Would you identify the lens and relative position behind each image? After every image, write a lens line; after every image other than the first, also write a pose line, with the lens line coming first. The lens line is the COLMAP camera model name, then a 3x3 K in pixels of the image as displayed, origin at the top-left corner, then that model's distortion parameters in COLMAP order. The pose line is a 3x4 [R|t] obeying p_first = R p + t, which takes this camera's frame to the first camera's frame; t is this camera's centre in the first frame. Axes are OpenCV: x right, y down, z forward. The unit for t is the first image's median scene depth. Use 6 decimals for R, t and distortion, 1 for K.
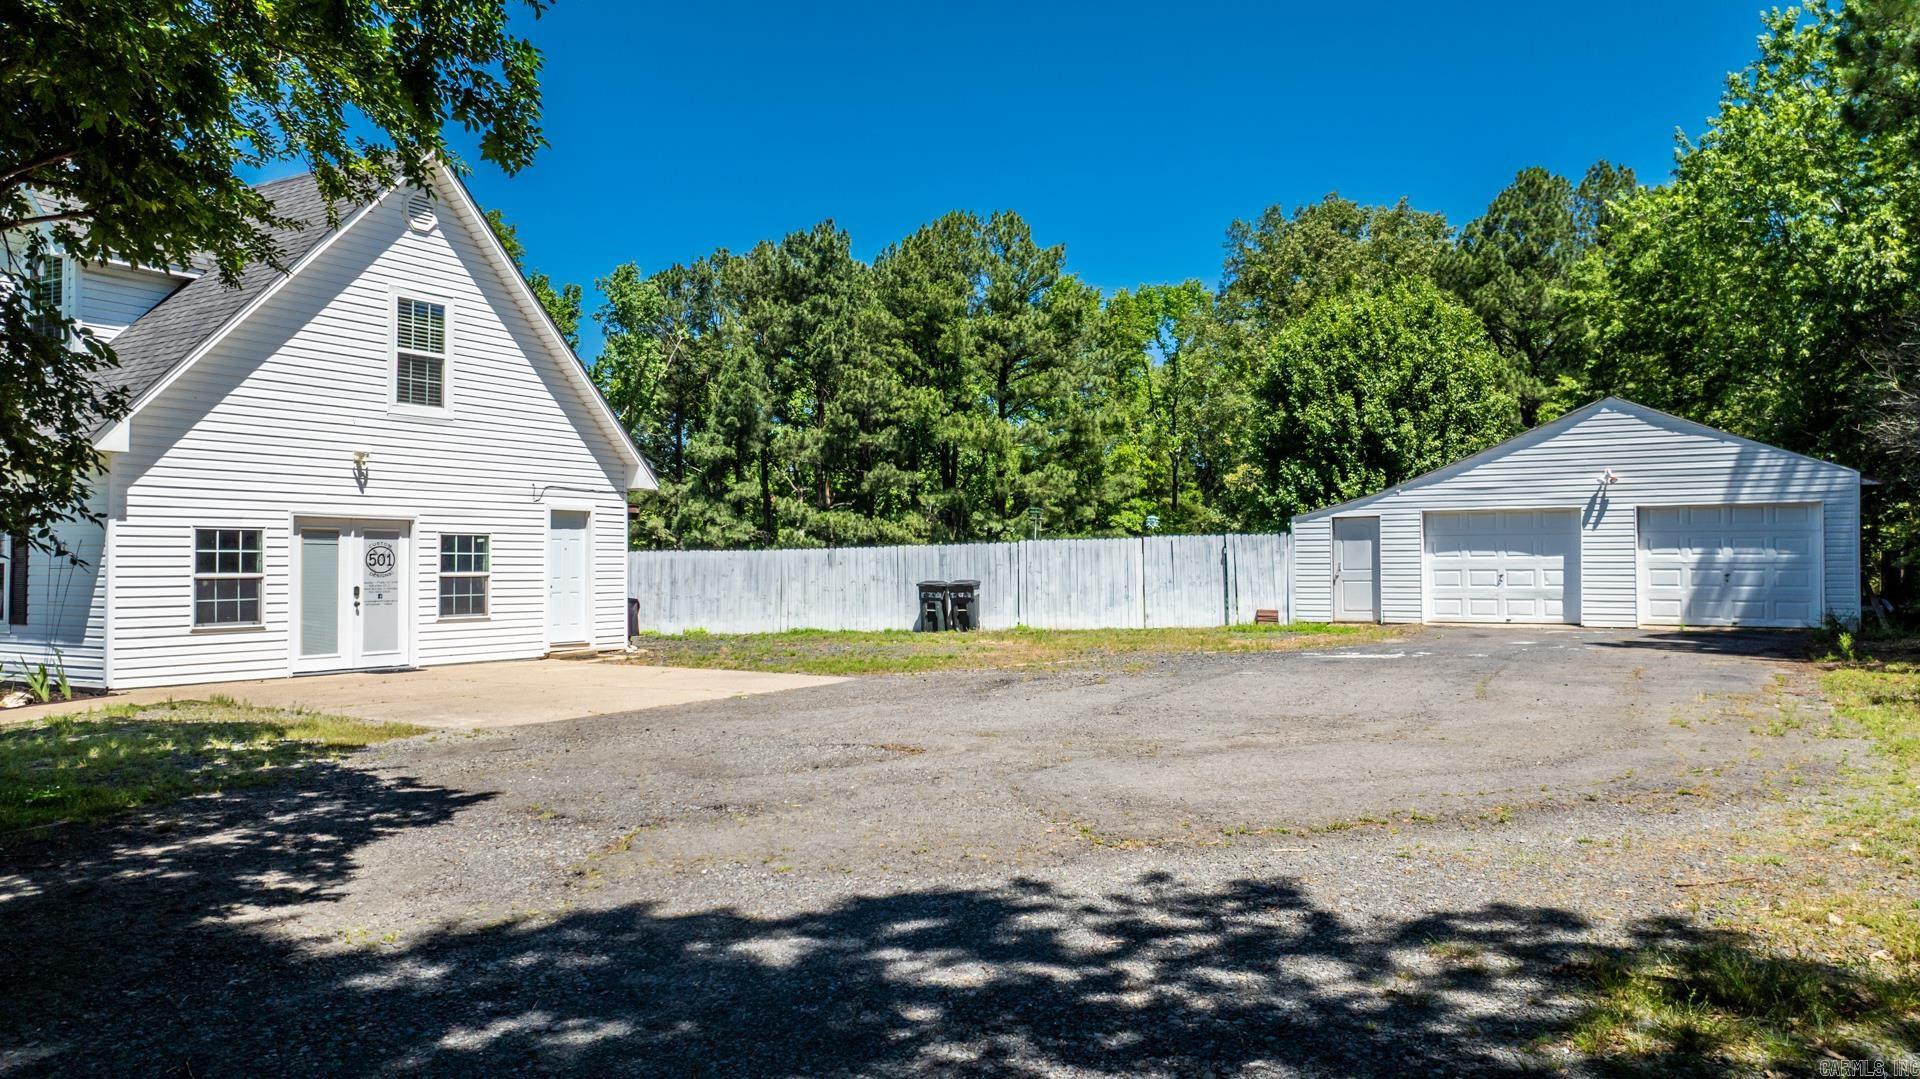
lens RADIAL K [[1356.0, 0, 966.6], [0, 1356.0, 546.9], [0, 0, 1]] dist [-0.033651, -0.002648]
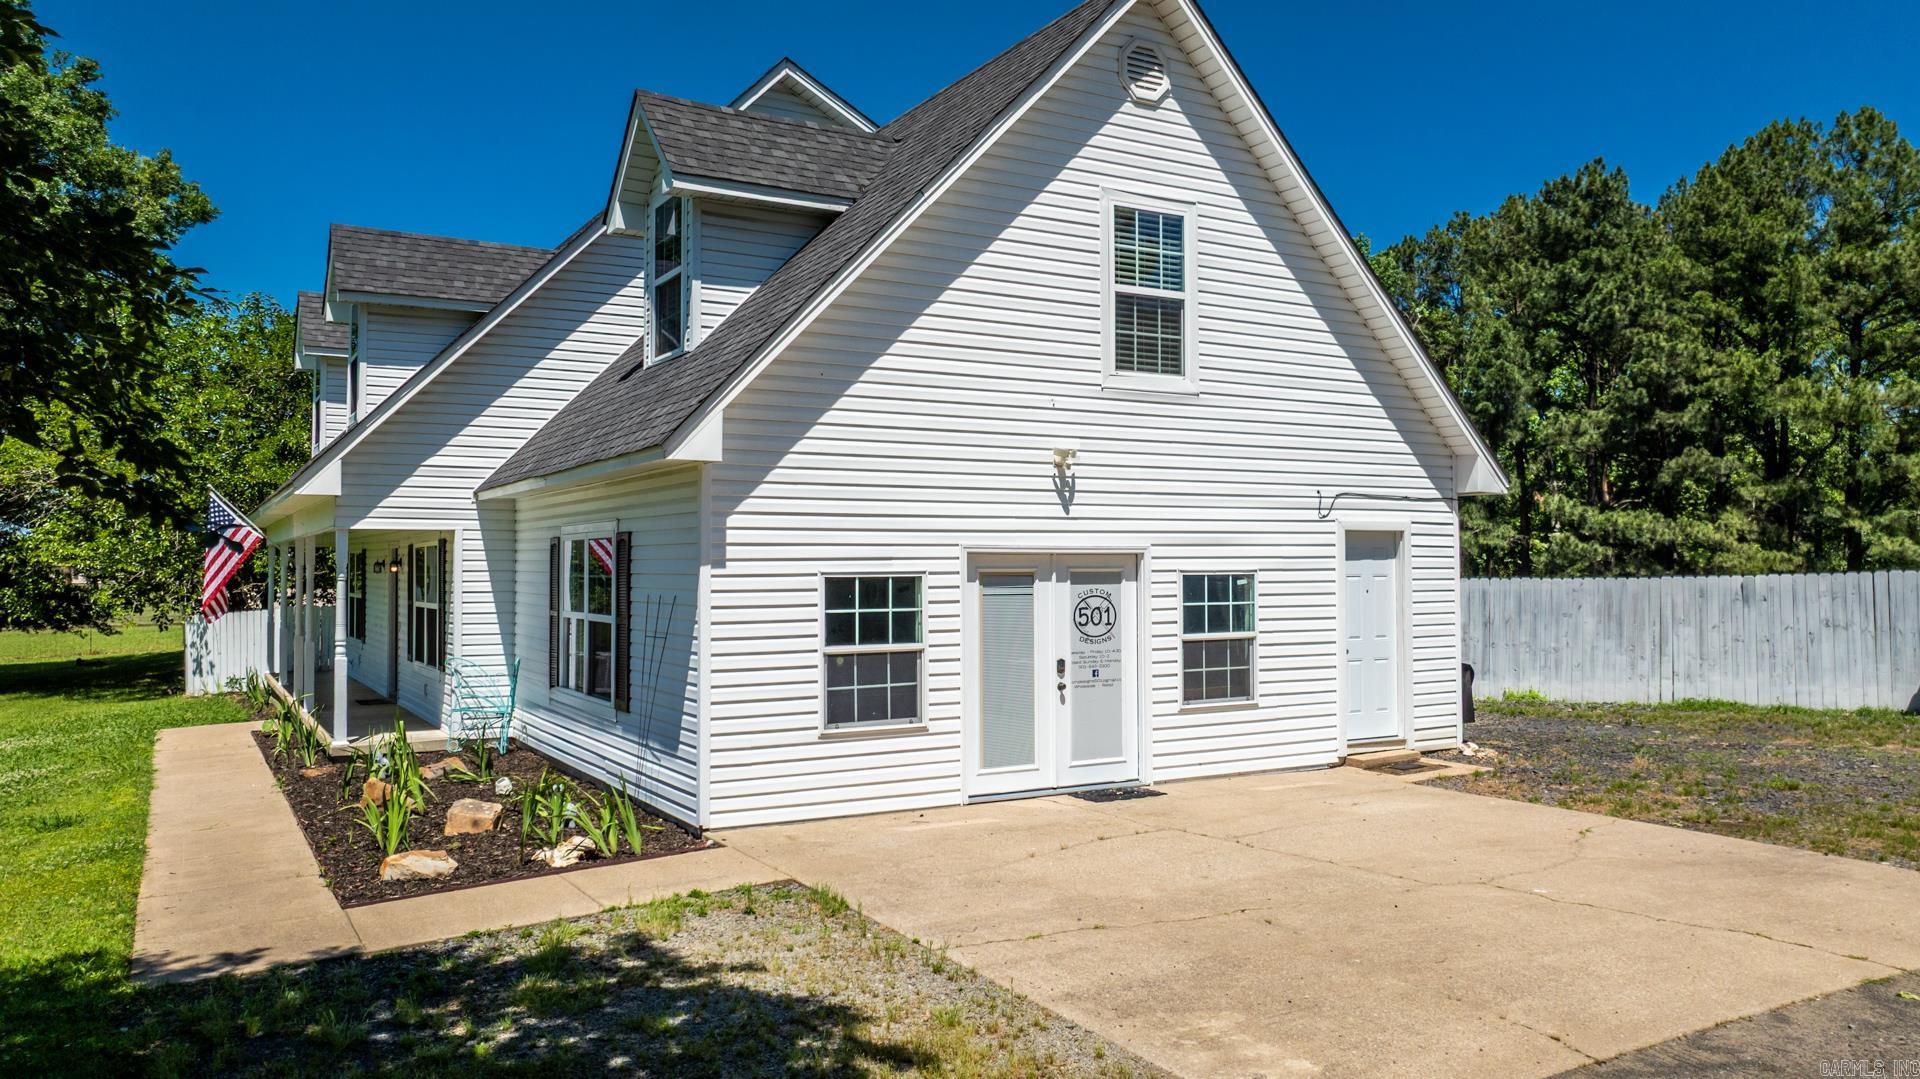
lens RADIAL K [[1356.0, 0, 966.6], [0, 1356.0, 546.9], [0, 0, 1]] dist [-0.033651, -0.002648]
pose [[0.871650, -0.011701, -0.489990, -0.152197], [0.011303, 0.999929, -0.003772, -0.019326], [0.489999, -0.002251, 0.871720, 0.360957]]
